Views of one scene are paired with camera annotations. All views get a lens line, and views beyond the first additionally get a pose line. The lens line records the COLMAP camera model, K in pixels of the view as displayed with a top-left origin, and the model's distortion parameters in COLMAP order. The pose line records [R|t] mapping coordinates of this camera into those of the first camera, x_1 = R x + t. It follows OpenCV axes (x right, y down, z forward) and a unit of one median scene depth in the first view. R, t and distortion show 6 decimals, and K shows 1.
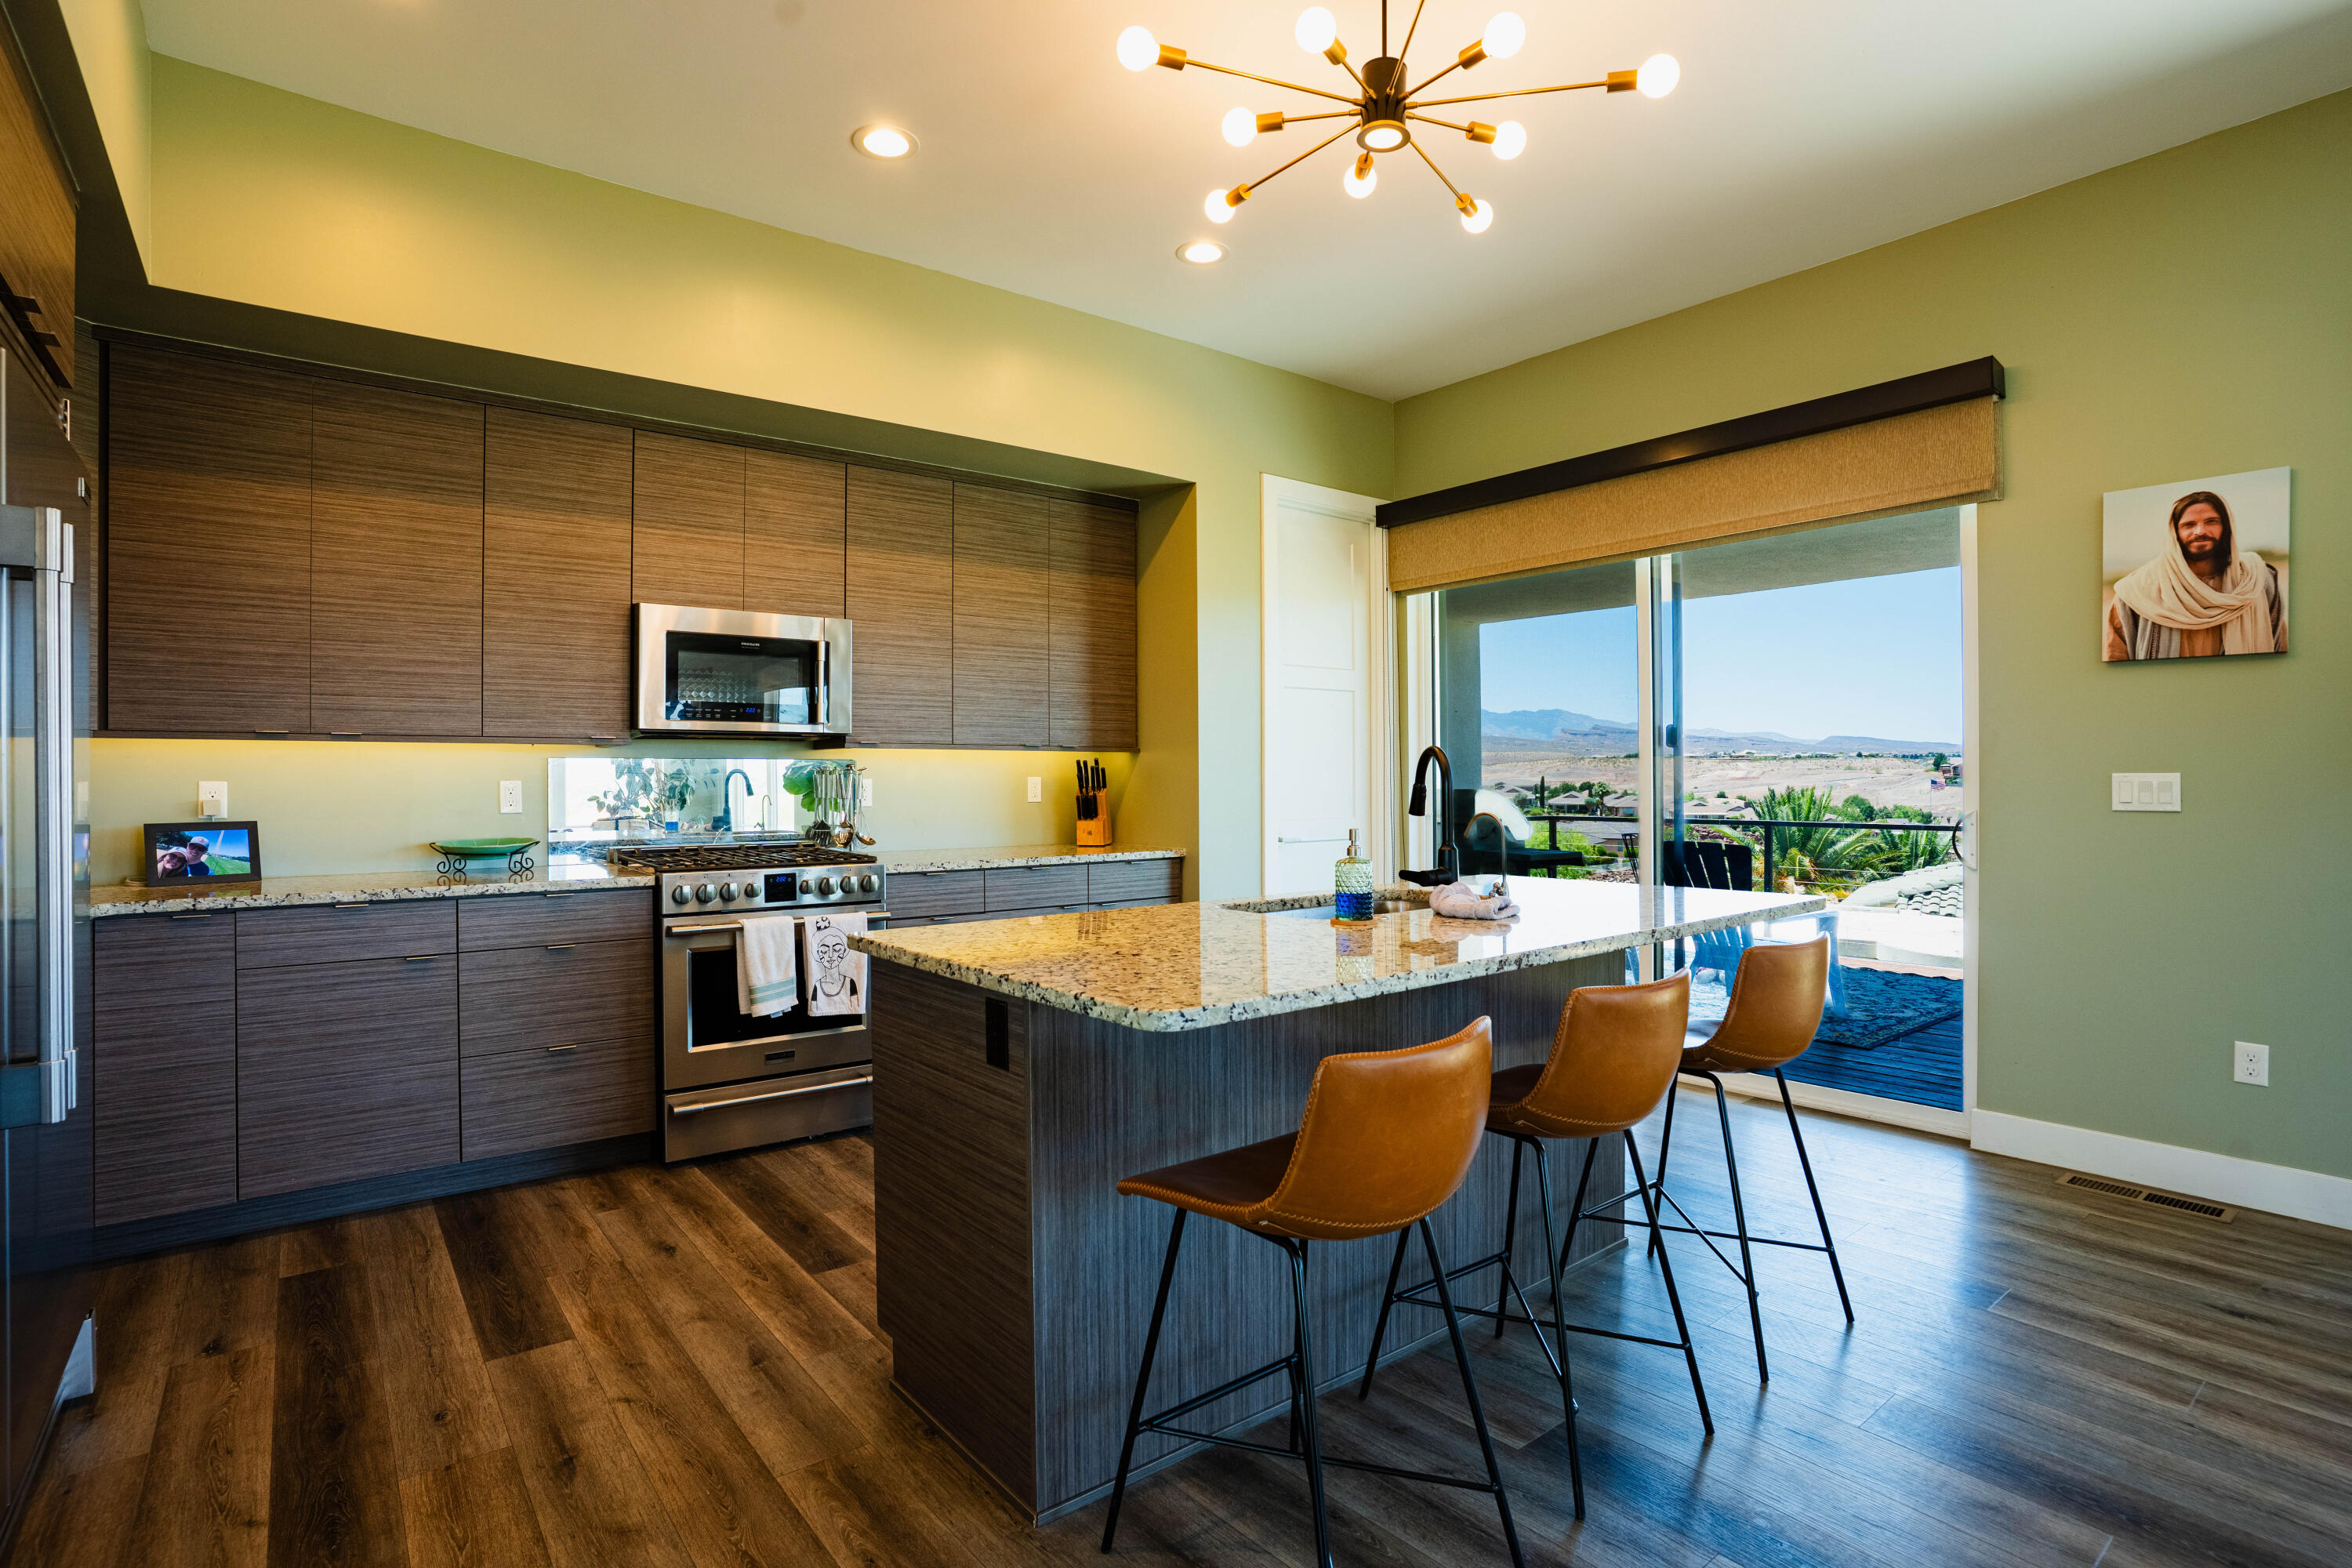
lens RADIAL K [[1168.7, 0, 1168.7], [0, 1168.7, 789.3], [0, 0, 1]] dist [-0.005259, 0.004762]
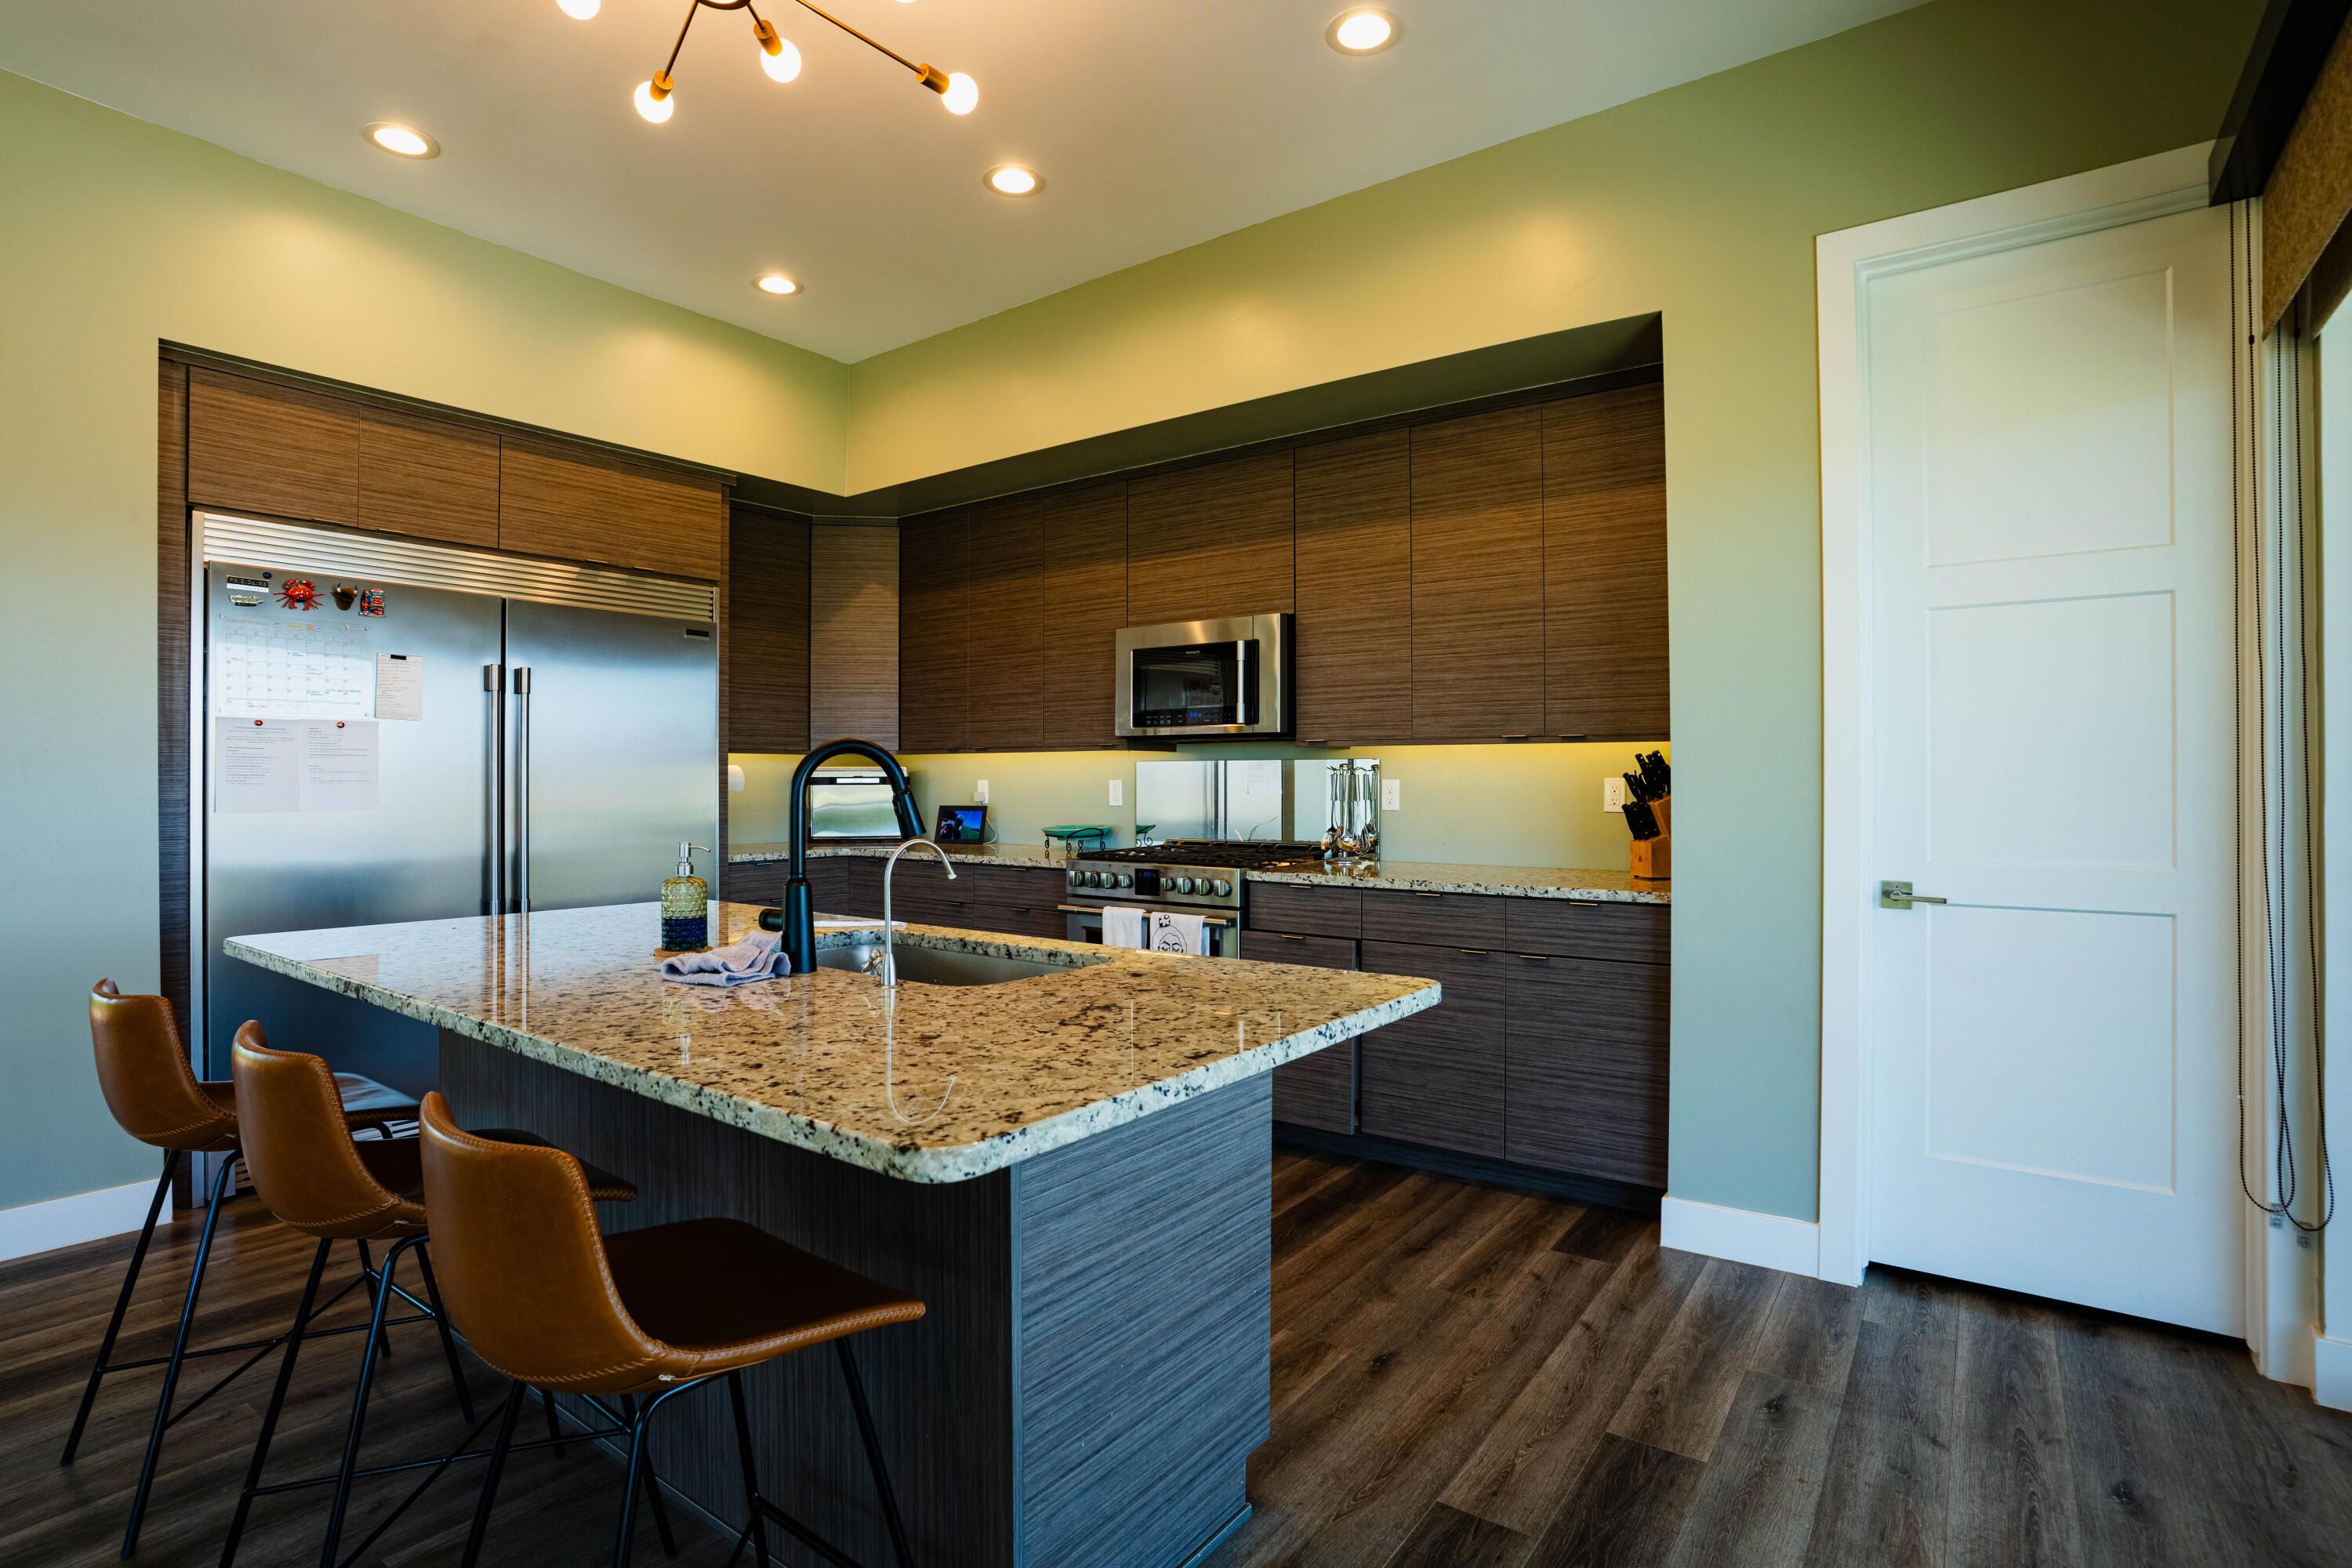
lens RADIAL K [[1168.7, 0, 1166.4], [0, 1168.7, 768.0], [0, 0, 1]] dist [-0.005259, 0.004762]
pose [[0.293013, -0.015671, -0.955980, 0.656177], [-0.020834, 0.999524, -0.022770, 0.005717], [0.955881, 0.026589, 0.292547, 0.683227]]
